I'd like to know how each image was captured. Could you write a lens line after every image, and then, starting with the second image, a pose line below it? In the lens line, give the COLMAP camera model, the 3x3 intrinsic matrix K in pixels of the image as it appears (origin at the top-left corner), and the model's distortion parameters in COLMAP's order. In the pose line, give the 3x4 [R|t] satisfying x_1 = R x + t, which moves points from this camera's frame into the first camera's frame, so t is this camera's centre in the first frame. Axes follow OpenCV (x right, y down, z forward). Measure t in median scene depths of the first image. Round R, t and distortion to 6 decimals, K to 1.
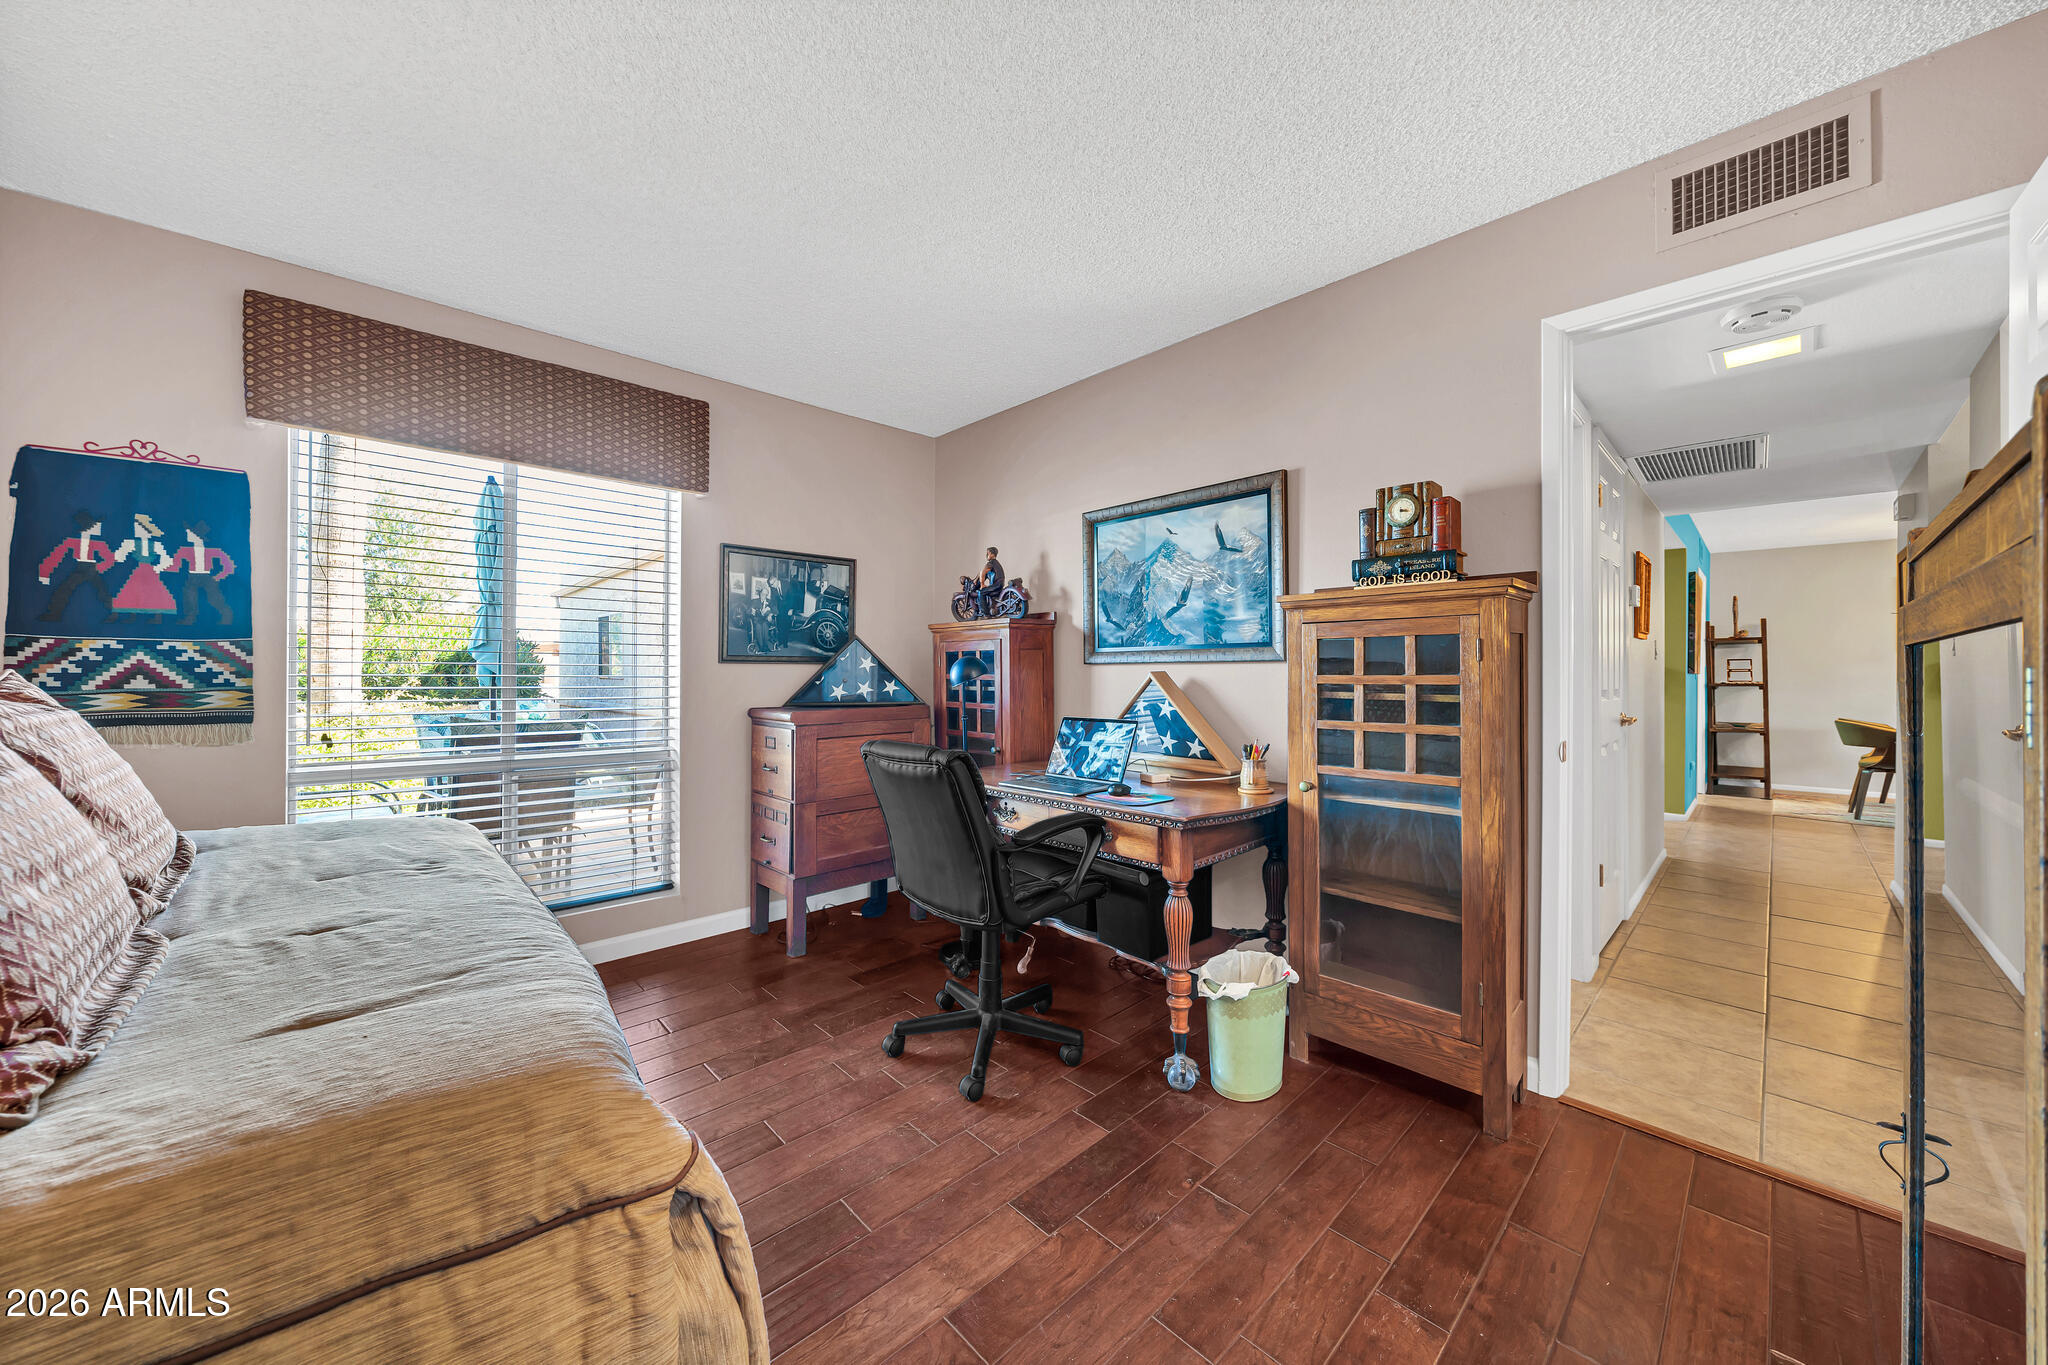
lens RADIAL K [[713.5, 0, 1005.8], [0, 713.5, 672.3], [0, 0, 1]] dist [-0.008107, 0.000407]
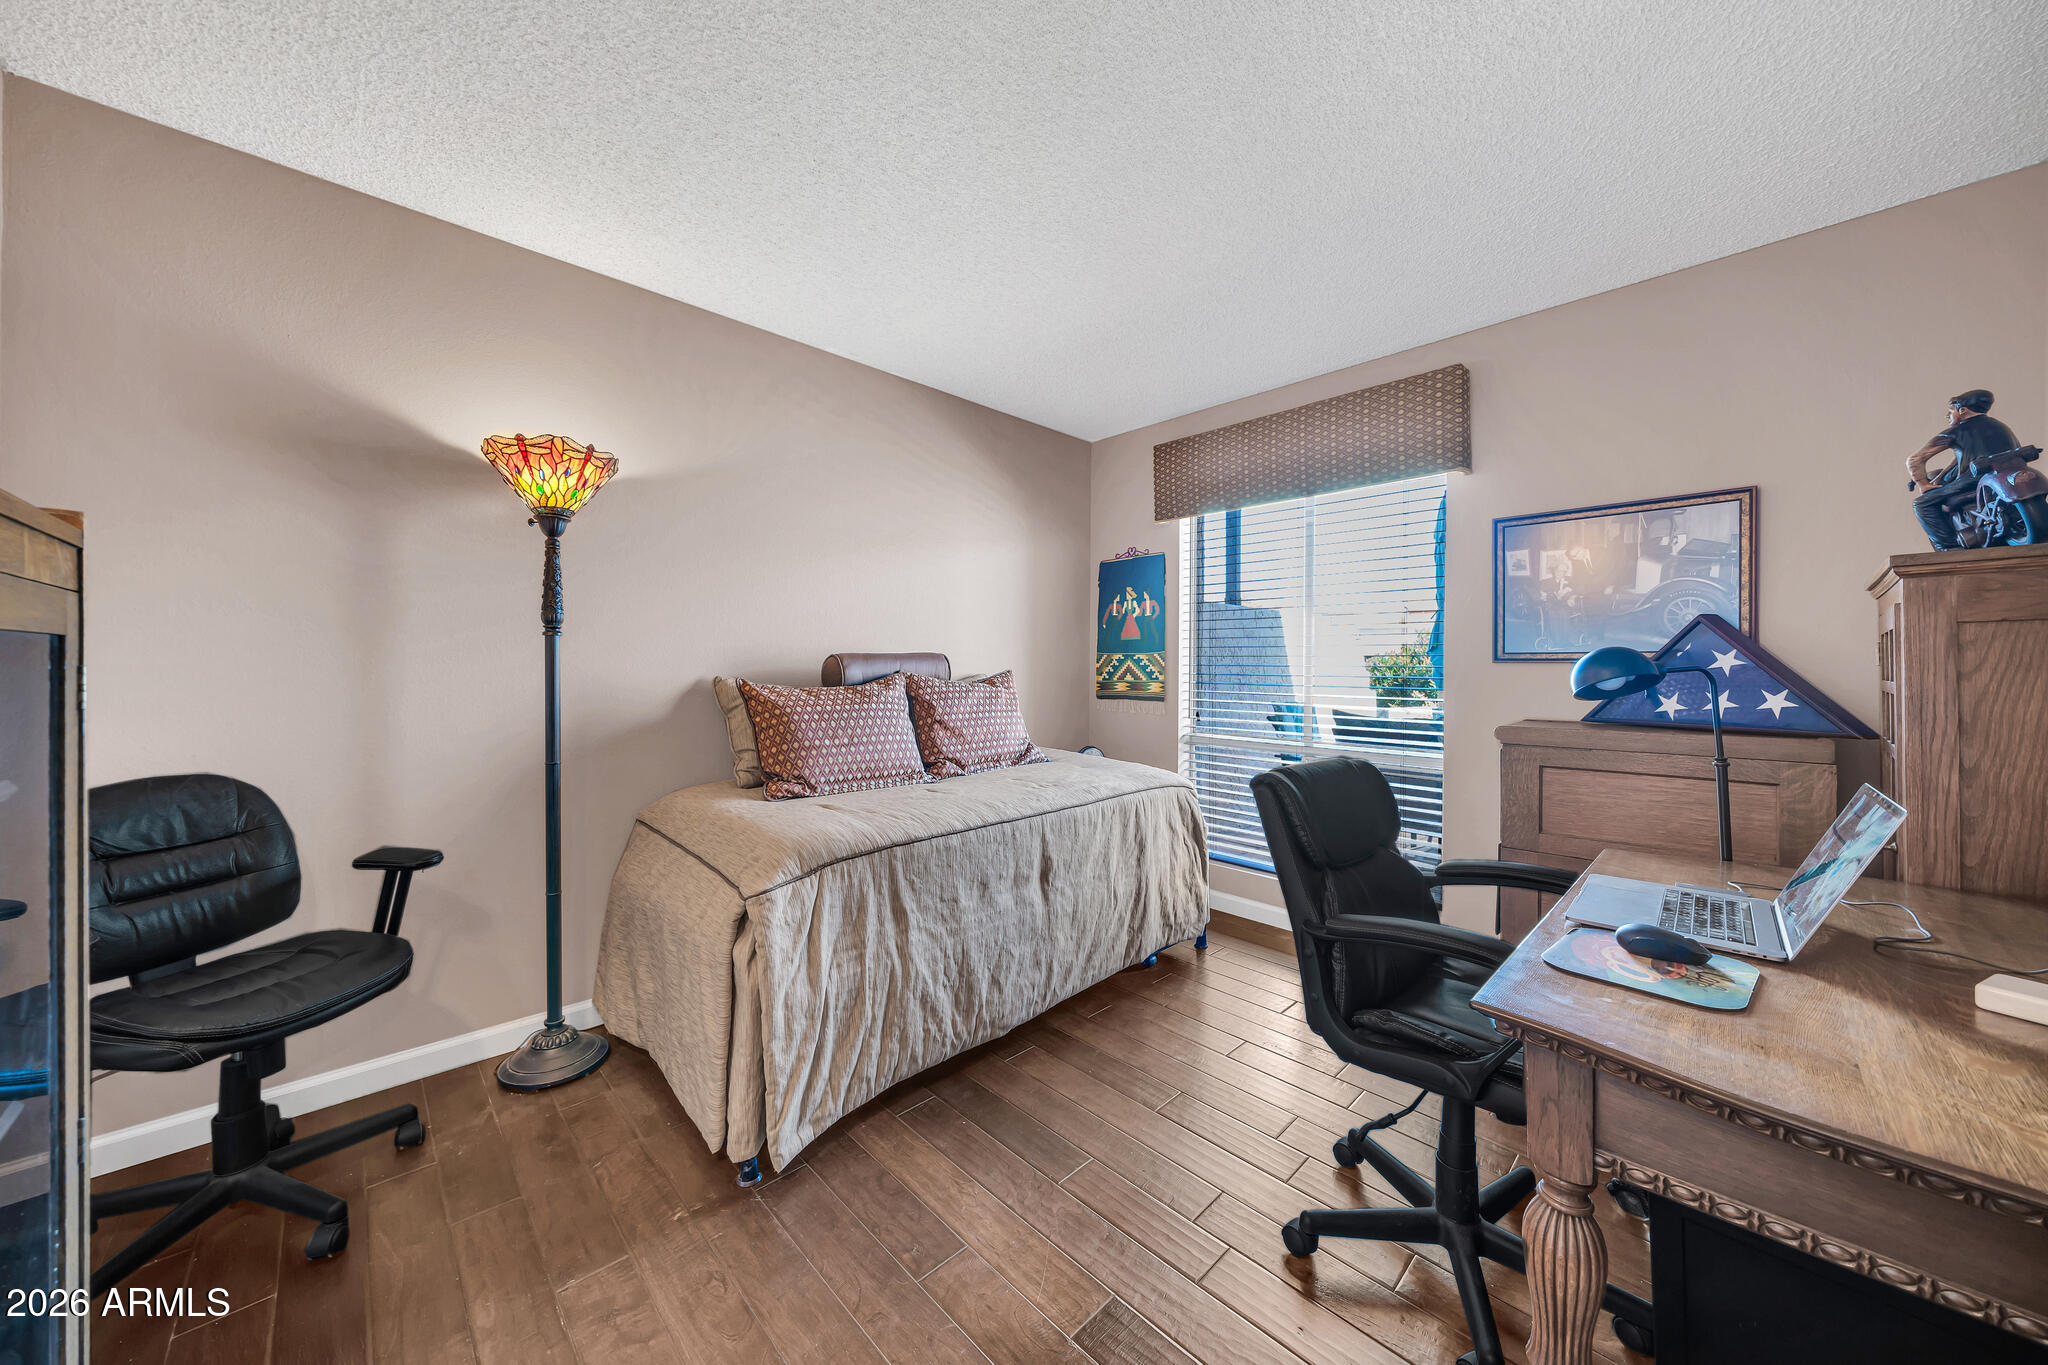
lens RADIAL K [[713.5, 0, 1005.8], [0, 713.5, 672.3], [0, 0, 1]] dist [-0.008107, 0.000407]
pose [[0.006233, 0.002690, -0.999977, 0.651879], [-0.006526, 0.999975, 0.002649, -0.000251], [0.999959, 0.006510, 0.006250, 0.636251]]
